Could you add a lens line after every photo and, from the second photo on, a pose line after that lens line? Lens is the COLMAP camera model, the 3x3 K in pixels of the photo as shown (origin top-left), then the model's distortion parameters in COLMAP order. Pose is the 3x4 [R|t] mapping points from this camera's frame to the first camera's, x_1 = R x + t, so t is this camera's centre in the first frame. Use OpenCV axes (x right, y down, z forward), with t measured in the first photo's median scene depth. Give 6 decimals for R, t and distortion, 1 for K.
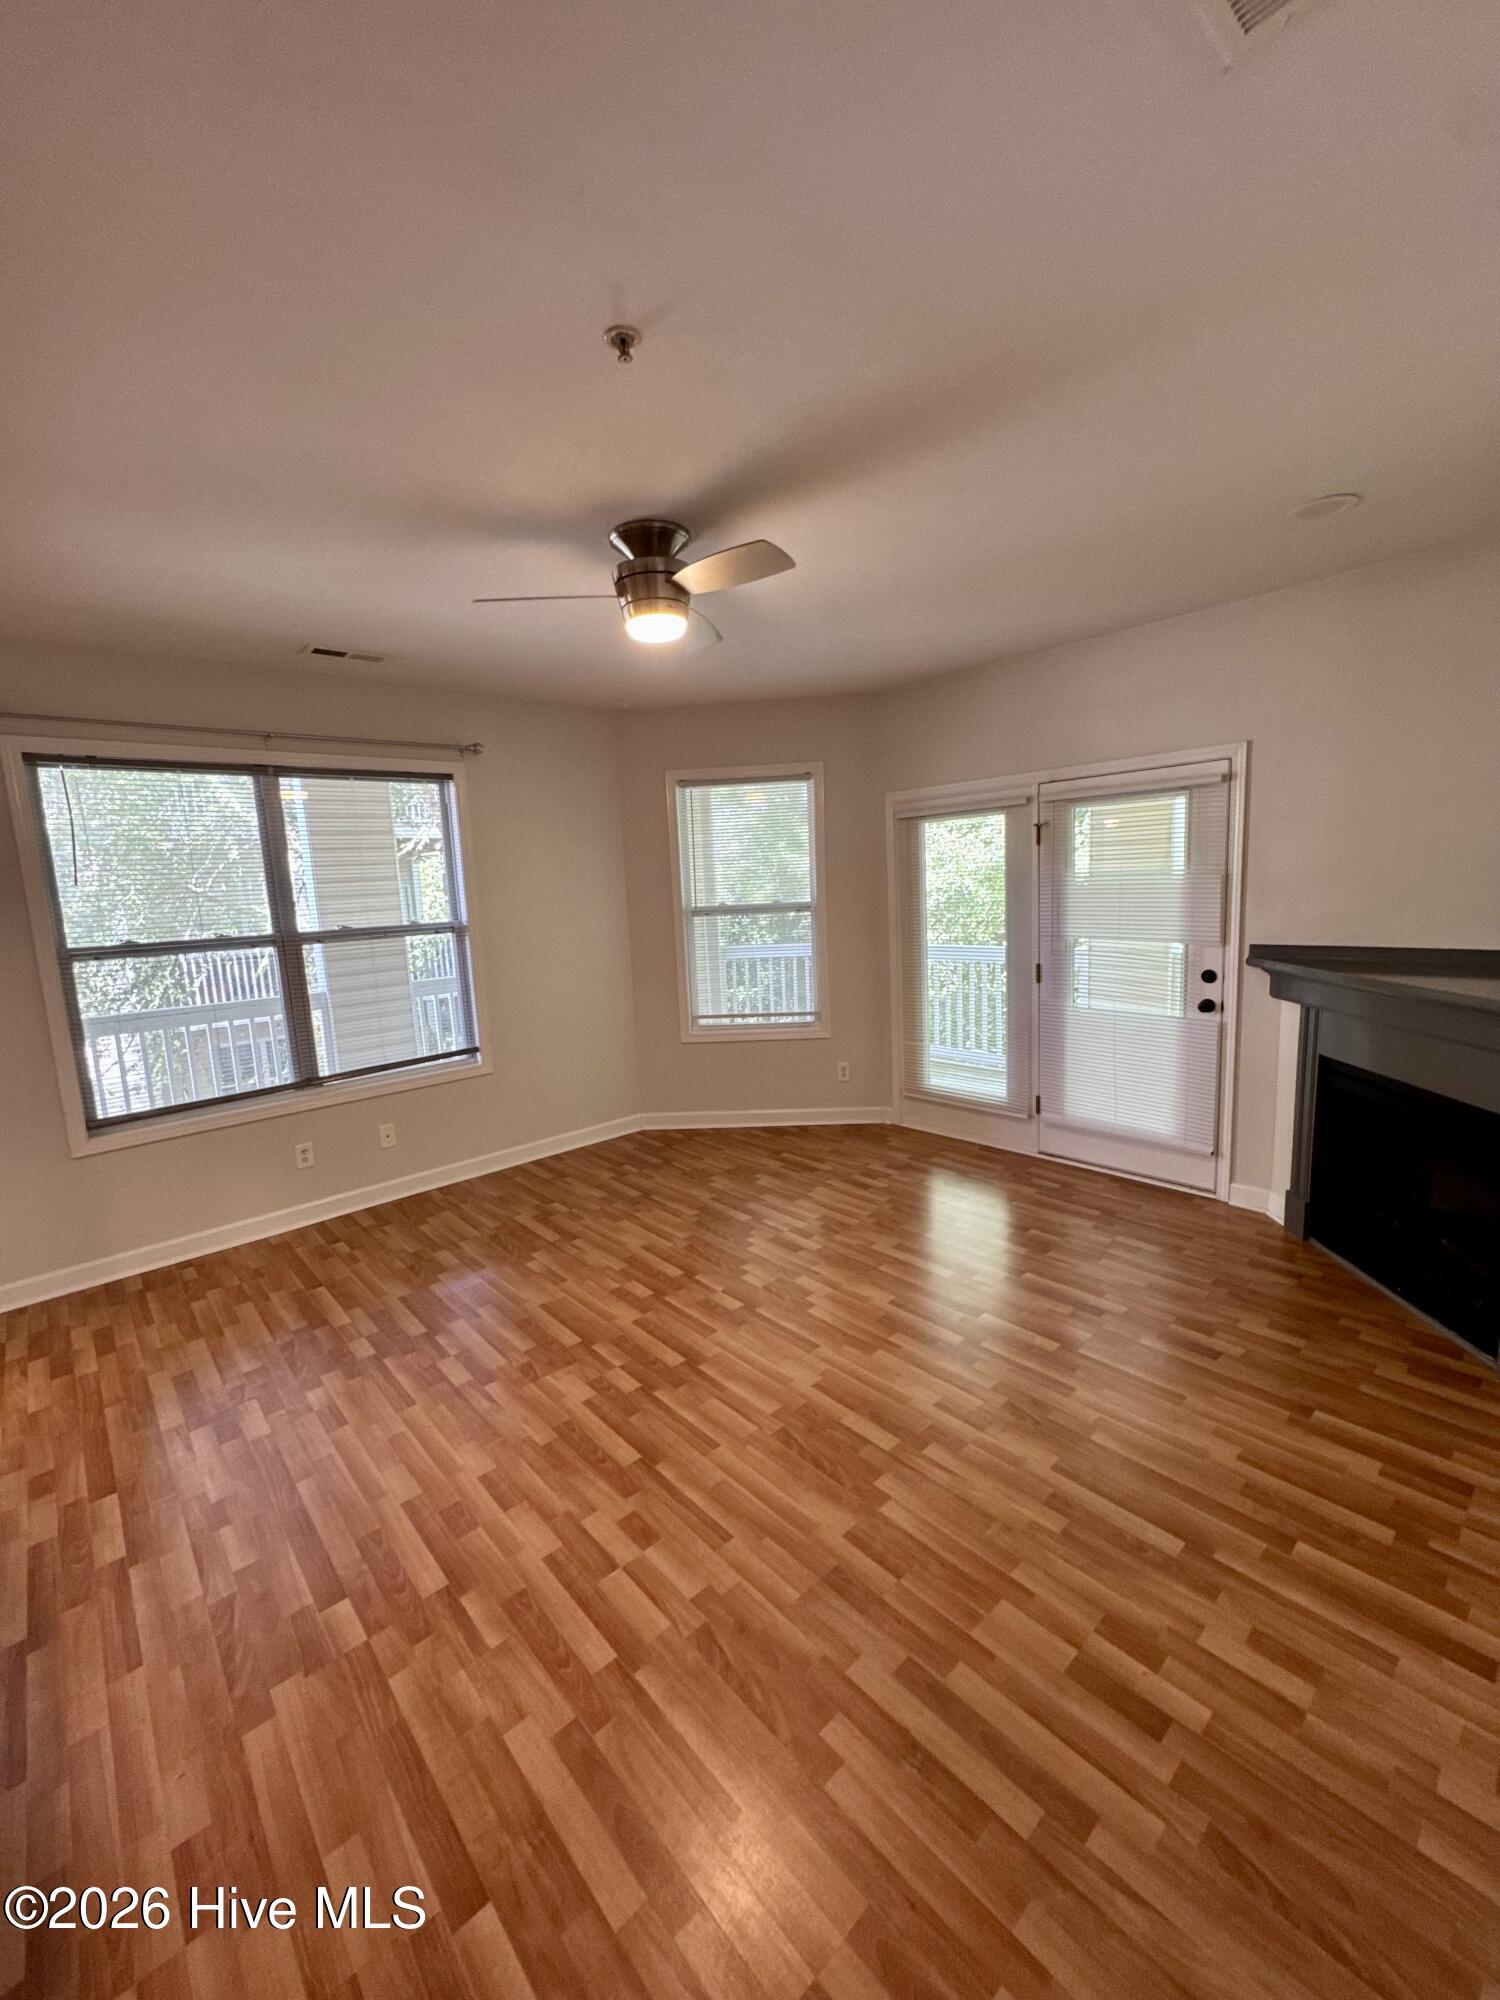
lens RADIAL K [[803.1, 0, 742.9], [0, 803.1, 1000.6], [0, 0, 1]] dist [-0.002969, 0.000071]
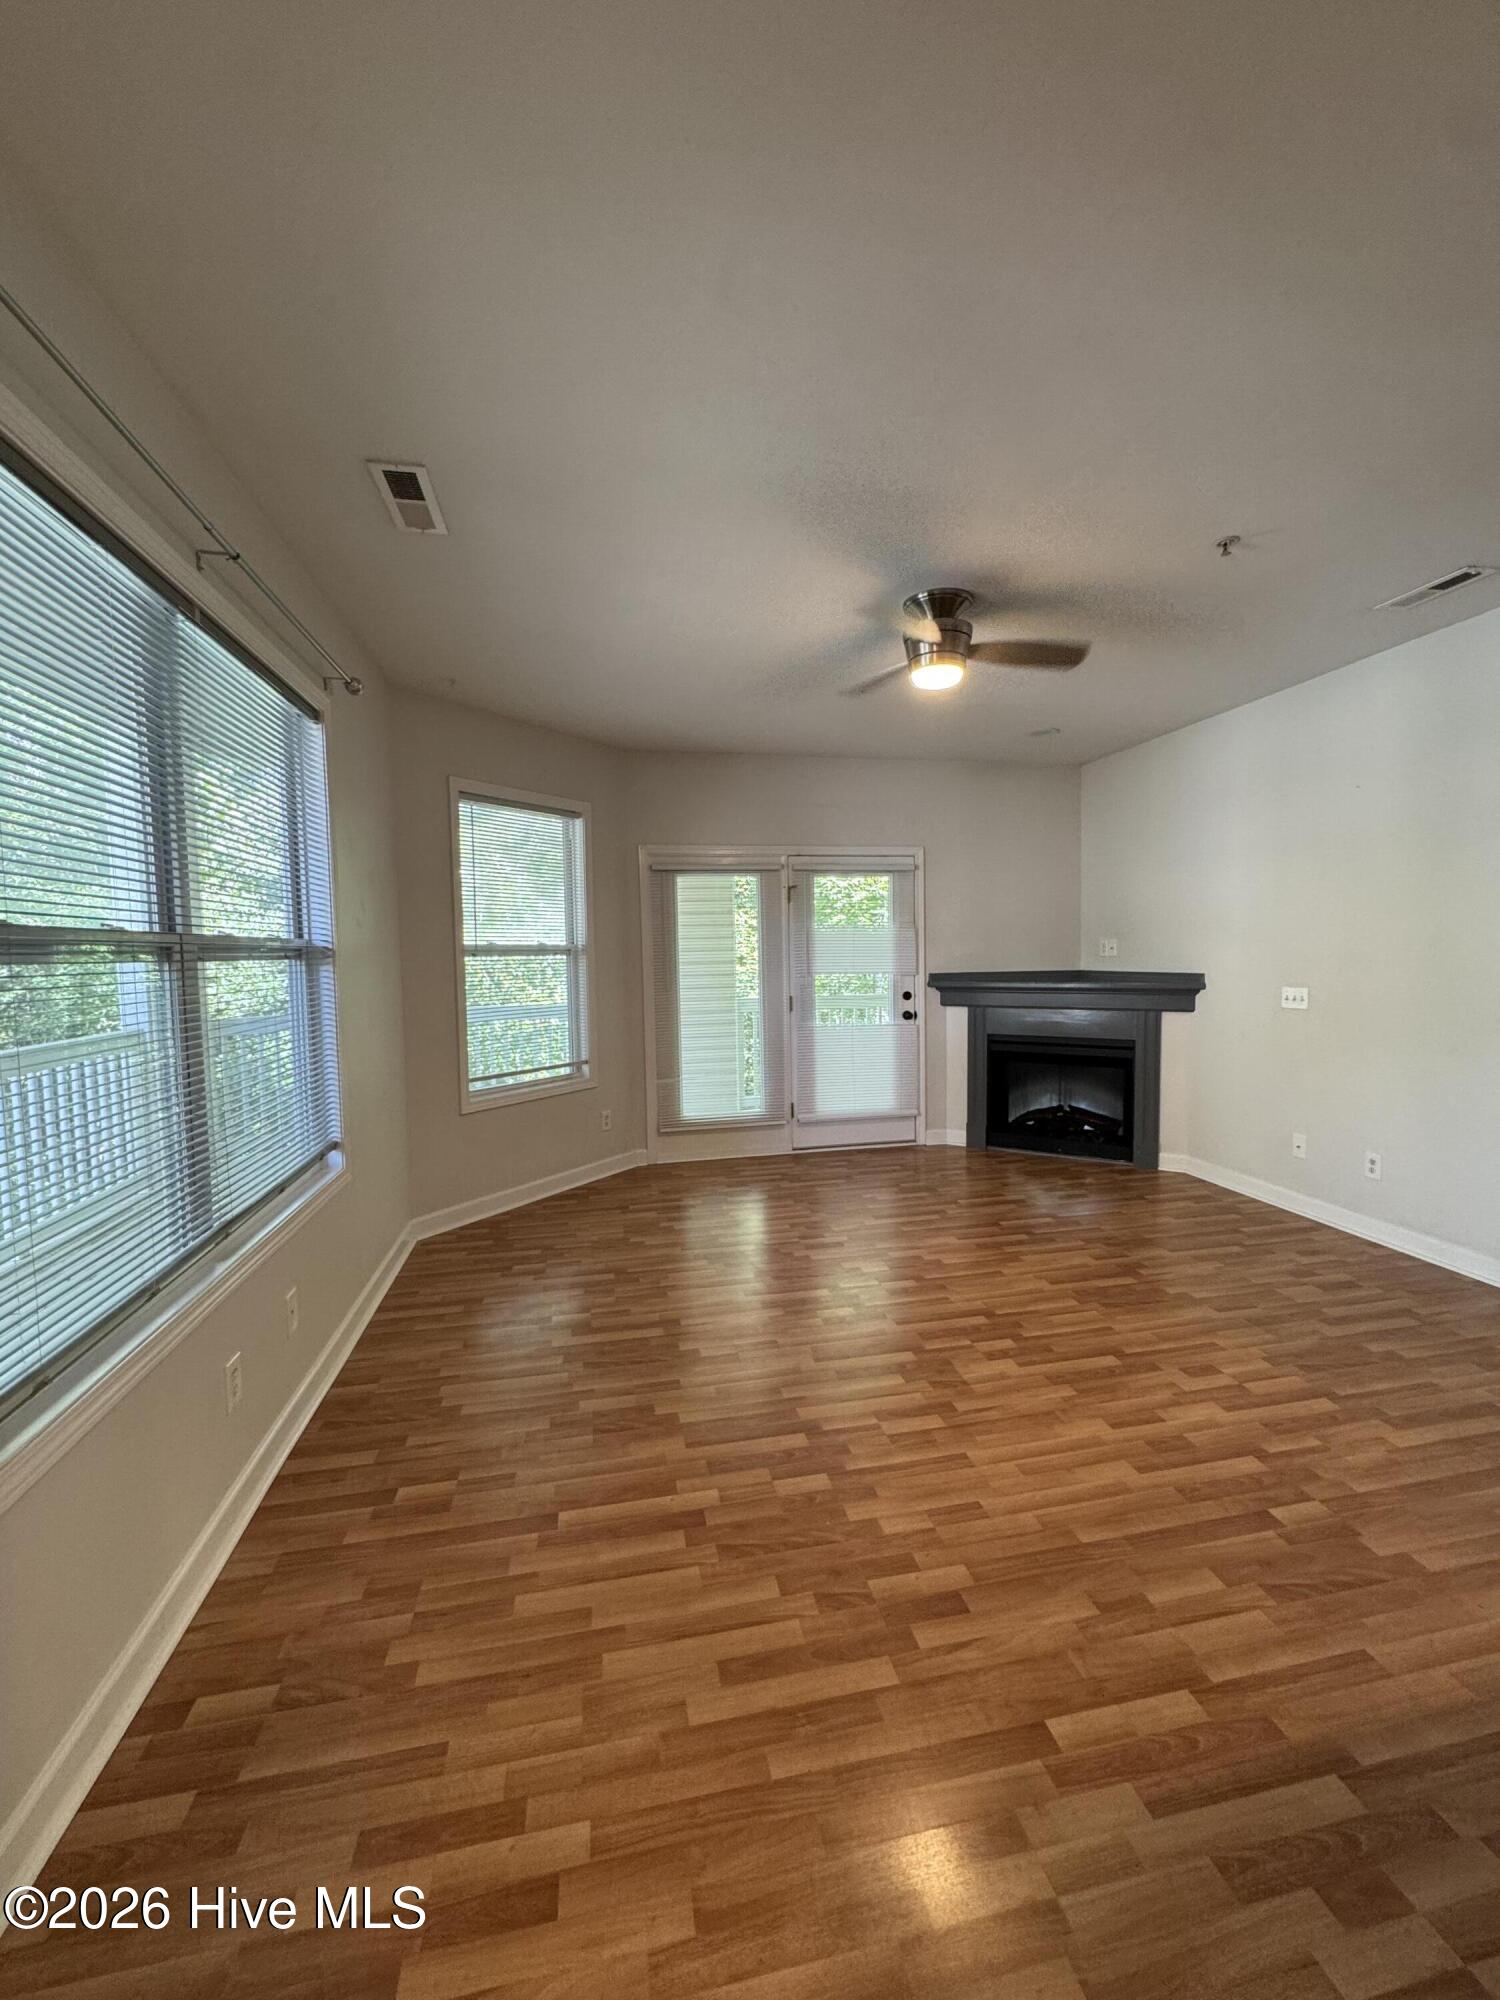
lens RADIAL K [[803.1, 0, 762.2], [0, 803.1, 1005.9], [0, 0, 1]] dist [-0.002969, 0.000071]
pose [[0.502153, -0.019307, 0.864563, -0.867366], [0.119087, 0.991770, -0.047020, 0.027436], [-0.856540, 0.126569, 0.500320, 0.479931]]
